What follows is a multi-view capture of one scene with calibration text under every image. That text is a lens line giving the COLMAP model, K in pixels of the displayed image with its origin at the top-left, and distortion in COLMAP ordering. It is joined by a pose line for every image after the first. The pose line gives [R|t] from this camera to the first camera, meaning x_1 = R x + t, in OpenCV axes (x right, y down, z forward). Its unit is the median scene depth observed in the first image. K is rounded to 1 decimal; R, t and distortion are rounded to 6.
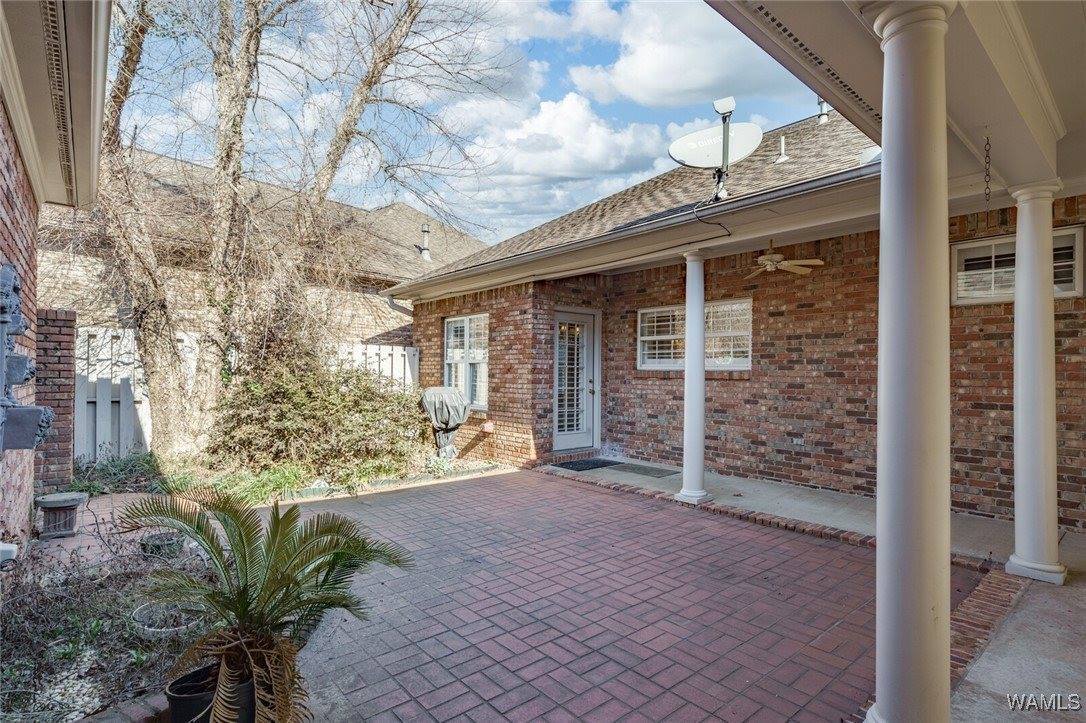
lens RADIAL K [[542.1, 0, 538.2], [0, 542.1, 359.6], [0, 0, 1]] dist [-0.002322, 0.000333]
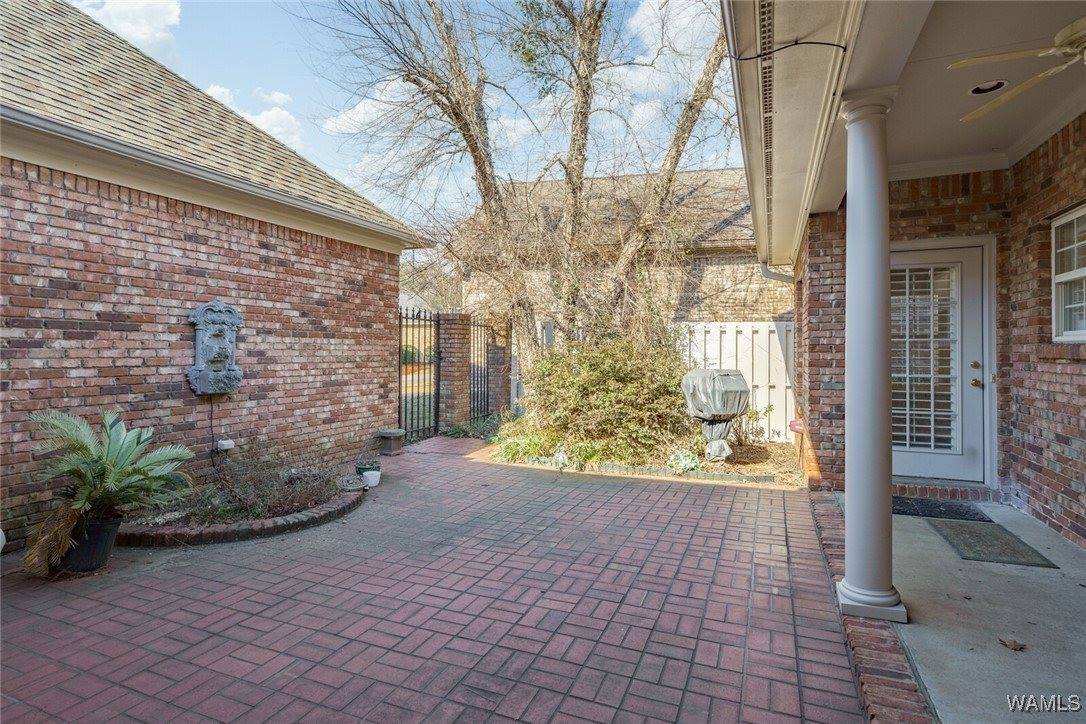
lens RADIAL K [[542.1, 0, 538.2], [0, 542.1, 360.1], [0, 0, 1]] dist [-0.002322, 0.000333]
pose [[0.454183, 0.004703, -0.890896, 0.605281], [0.027541, 0.999434, 0.019317, 0.017410], [0.890482, -0.033309, 0.453797, 0.529809]]
